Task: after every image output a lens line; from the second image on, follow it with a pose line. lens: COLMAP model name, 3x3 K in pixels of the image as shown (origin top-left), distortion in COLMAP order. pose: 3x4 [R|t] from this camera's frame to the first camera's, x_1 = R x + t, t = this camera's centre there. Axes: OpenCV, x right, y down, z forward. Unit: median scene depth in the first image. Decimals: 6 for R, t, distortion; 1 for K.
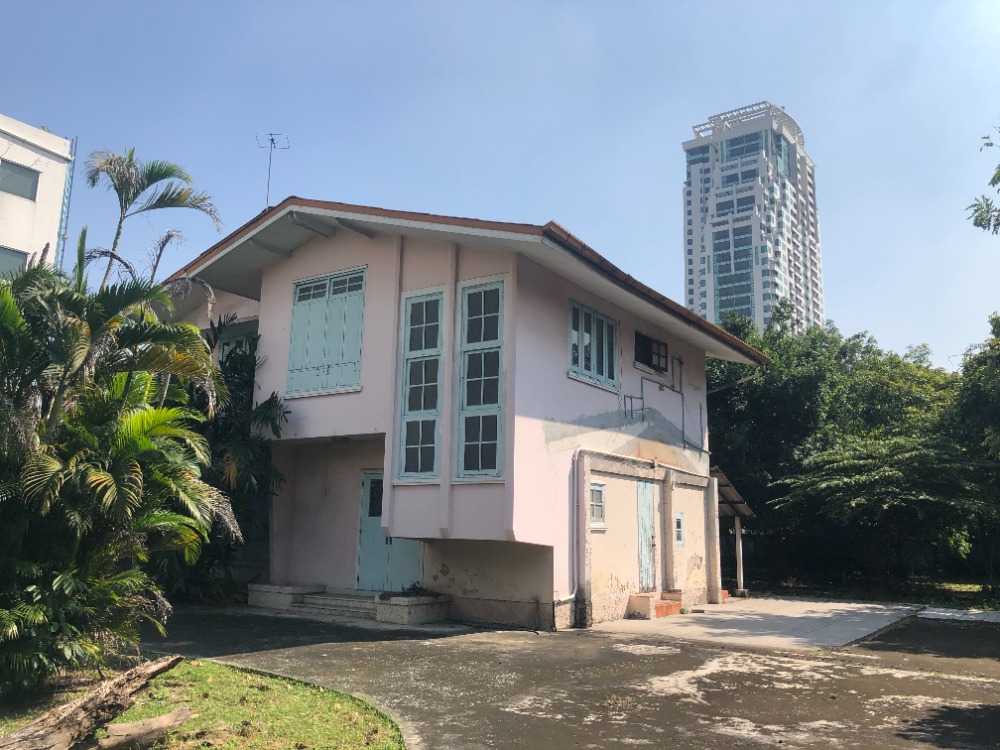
lens RADIAL K [[831.0, 0, 502.5], [0, 831.0, 355.1], [0, 0, 1]] dist [0.065277, -0.005259]
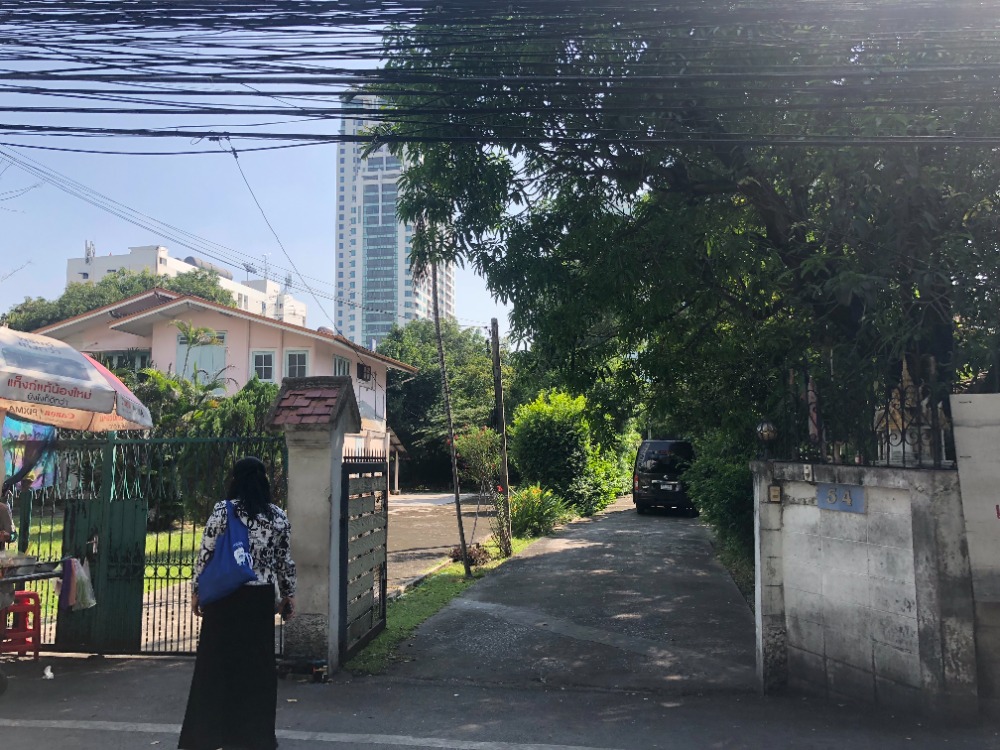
lens RADIAL K [[831.0, 0, 502.5], [0, 831.0, 355.1], [0, 0, 1]] dist [0.065277, -0.005259]
pose [[0.908844, 0.028756, 0.416143, -0.284125], [-0.065229, 0.995145, 0.073693, -0.173804], [-0.412004, -0.094120, 0.906308, -0.757026]]
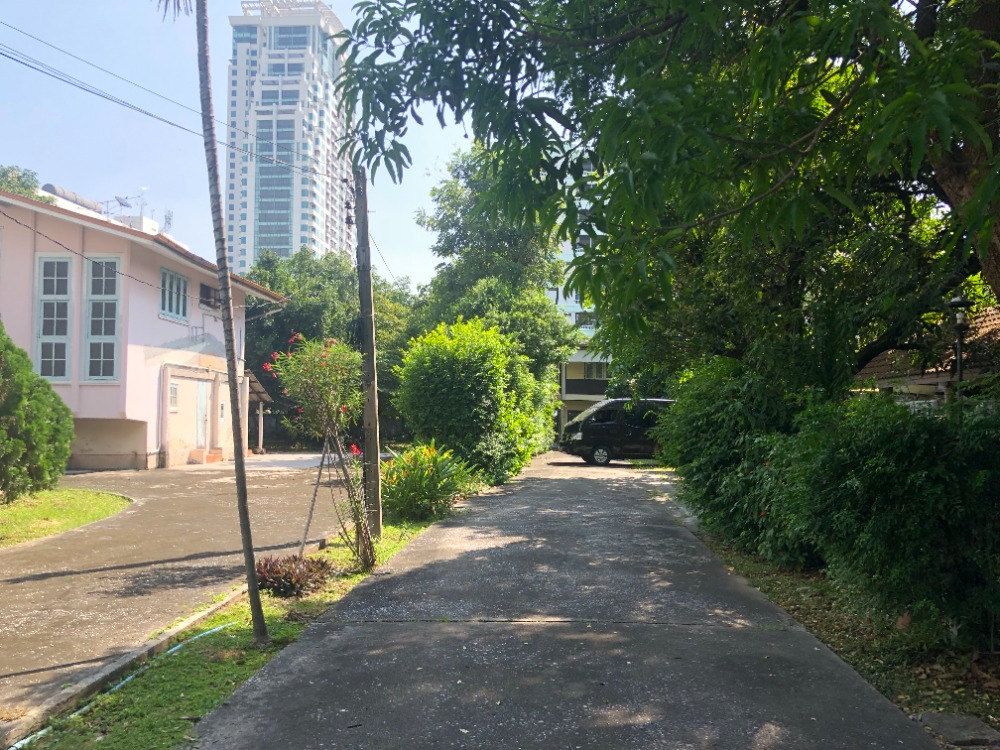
lens RADIAL K [[835.5, 0, 500.0], [0, 835.5, 375.0], [0, 0, 1]] dist [0.013872, 0.003794]
pose [[0.856371, 0.013232, 0.516191, -0.126491], [-0.097326, 0.985890, 0.136193, -0.099702], [-0.507105, -0.166870, 0.845576, -0.474026]]
